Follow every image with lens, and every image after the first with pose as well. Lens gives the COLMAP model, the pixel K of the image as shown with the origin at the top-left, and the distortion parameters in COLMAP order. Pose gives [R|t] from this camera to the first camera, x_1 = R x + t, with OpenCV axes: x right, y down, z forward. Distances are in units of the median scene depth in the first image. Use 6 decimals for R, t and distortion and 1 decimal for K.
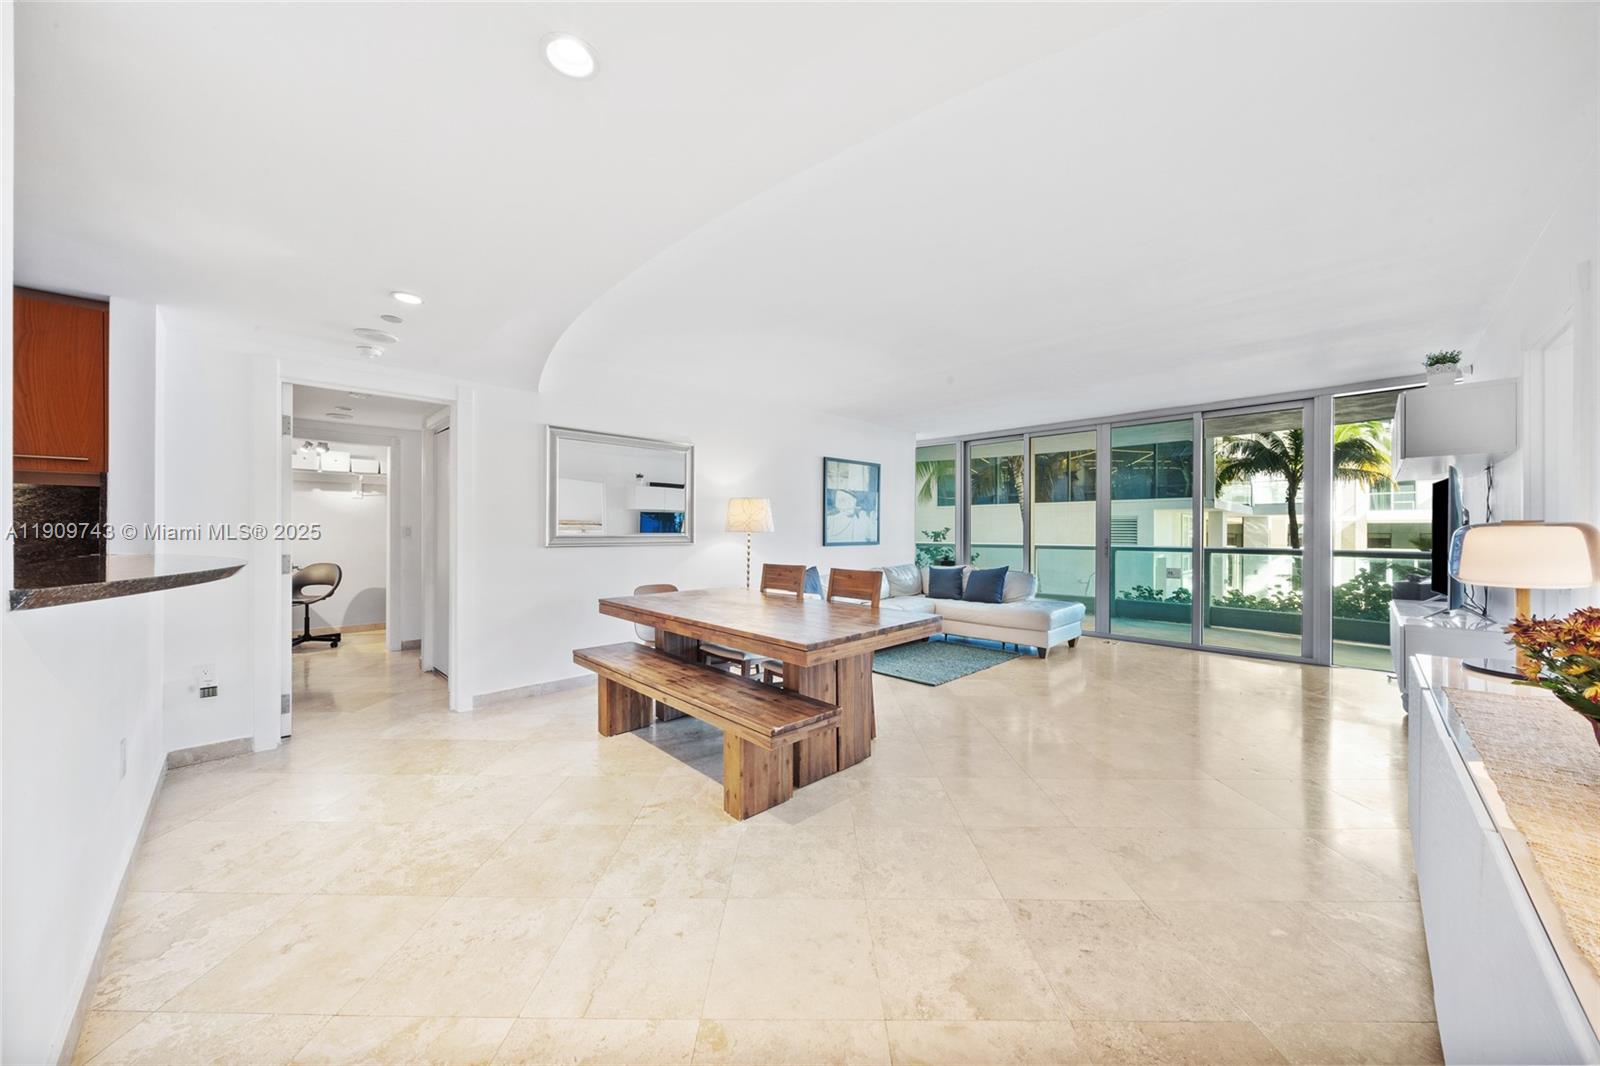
lens RADIAL K [[541.9, 0, 800.0], [0, 541.9, 533.0], [0, 0, 1]] dist [-0.000064, -0.000025]
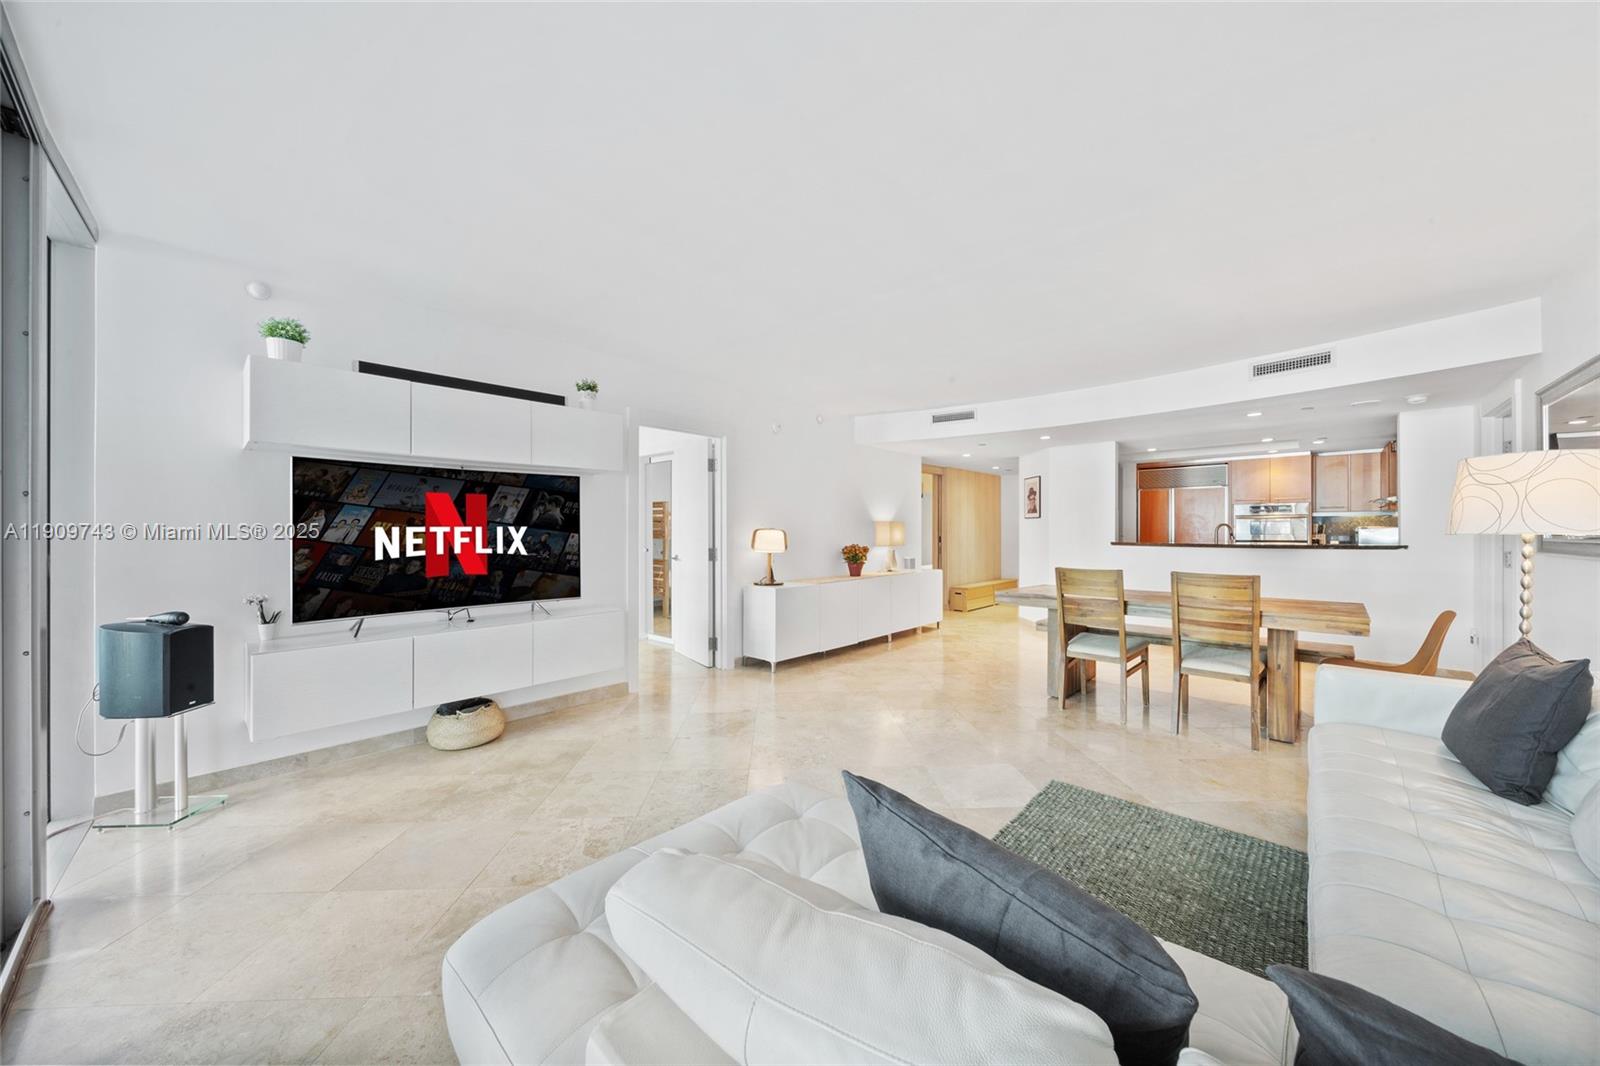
lens RADIAL K [[561.8, 0, 804.0], [0, 561.8, 531.9], [0, 0, 1]] dist [0.000110, -0.000076]
pose [[-0.999003, -0.001896, -0.044609, 0.391472], [-0.002021, 0.999994, 0.002759, -0.002728], [0.044604, 0.002846, -0.999001, 1.118221]]
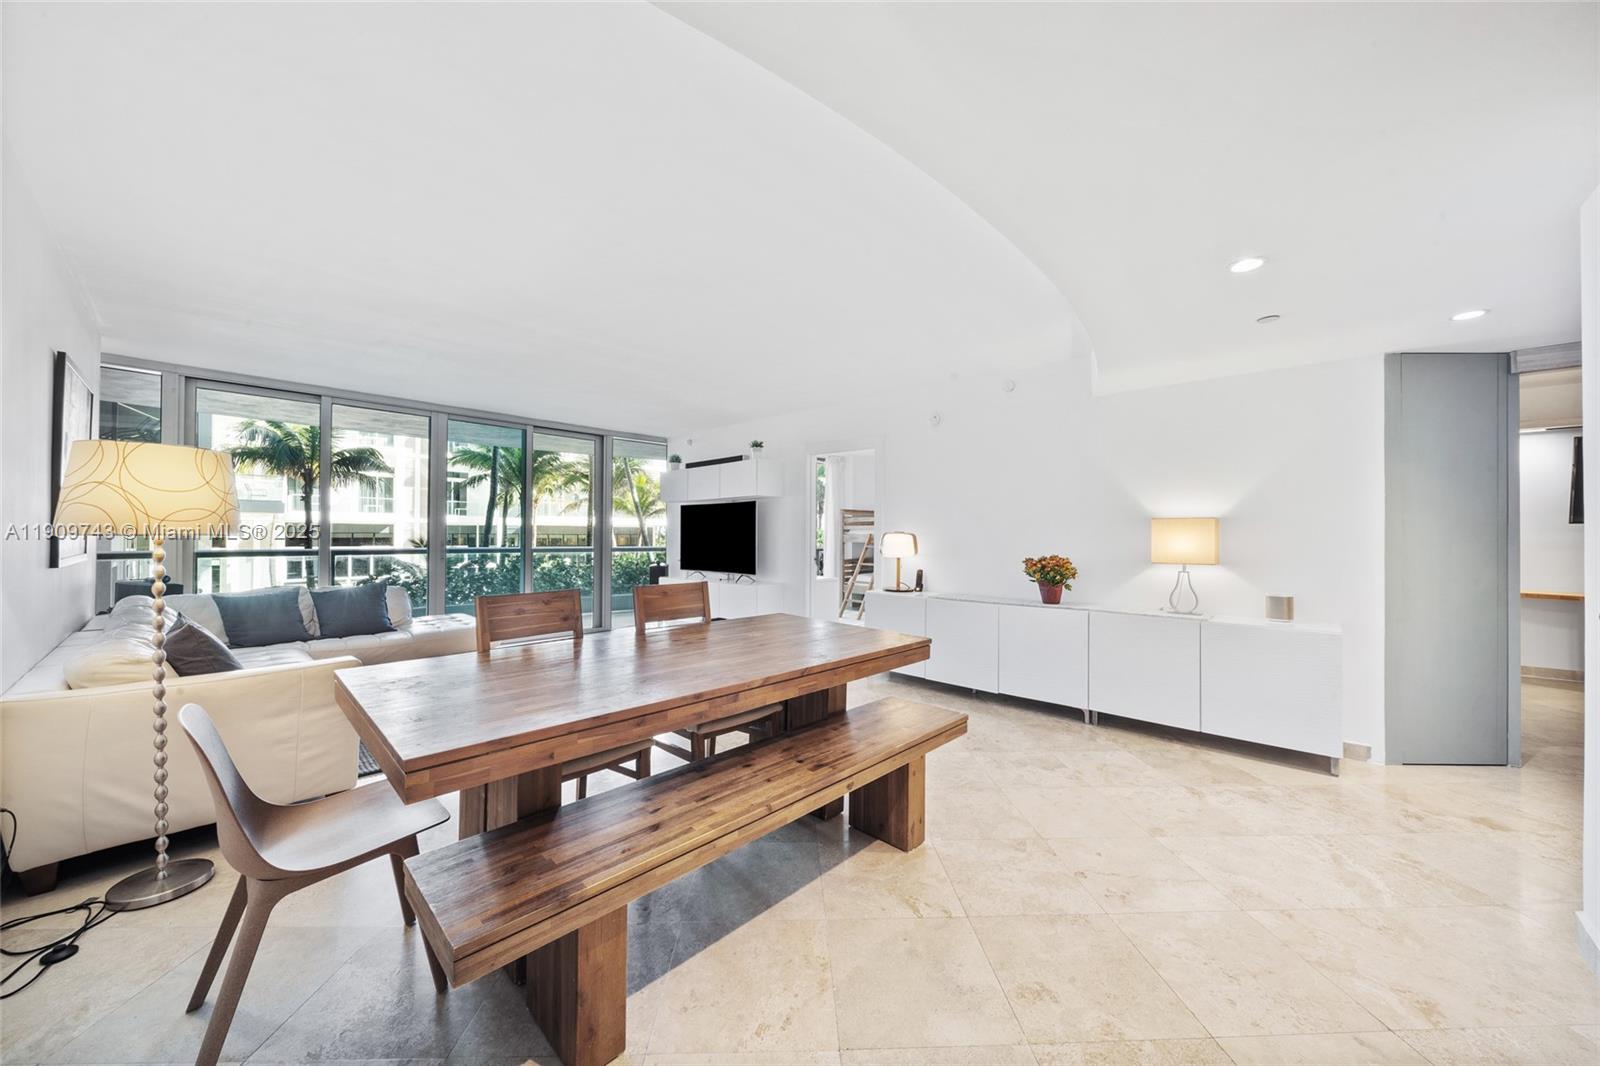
lens RADIAL K [[561.8, 0, 804.0], [0, 561.8, 531.9], [0, 0, 1]] dist [0.000110, -0.000076]
pose [[-0.027055, 0.003205, 0.999629, -0.390693], [-0.003897, 0.999987, -0.003312, -0.003331], [-0.999626, -0.003986, -0.027043, 0.442339]]
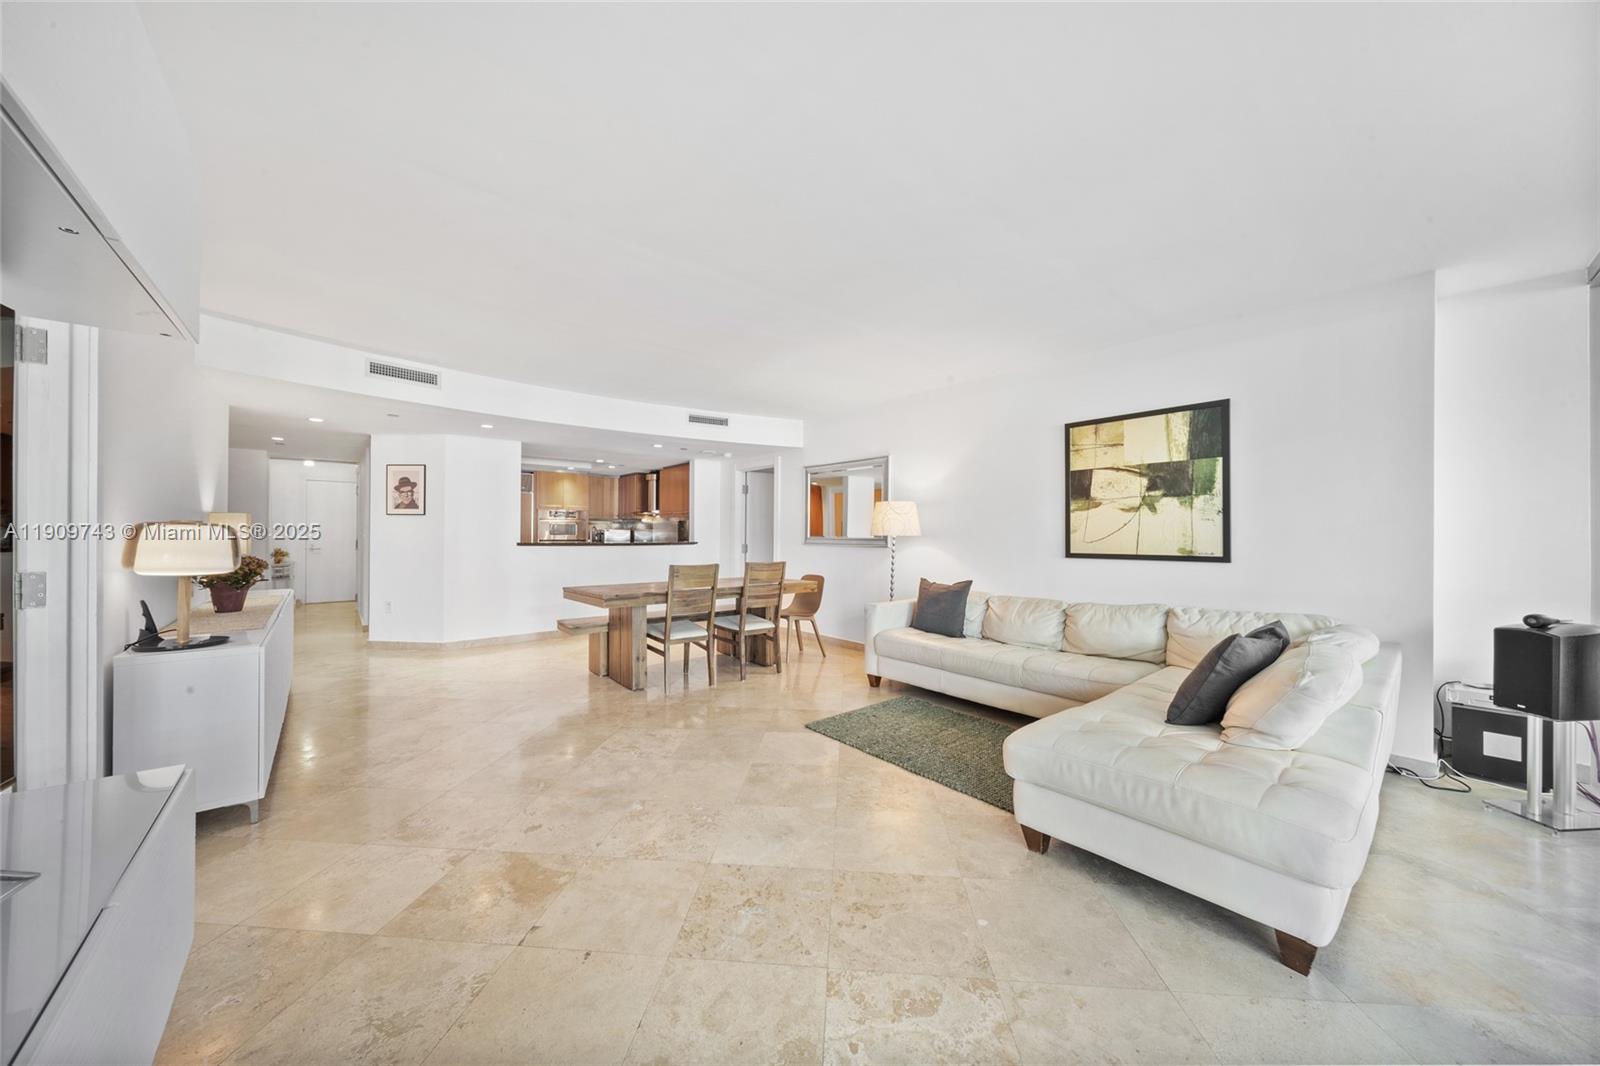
lens RADIAL K [[561.8, 0, 804.0], [0, 561.8, 531.9], [0, 0, 1]] dist [0.000110, -0.000076]
pose [[-0.077332, -0.006724, -0.996983, 0.753670], [-0.009096, 0.999940, -0.006039, -0.000121], [0.996964, 0.008602, -0.077389, 0.723211]]
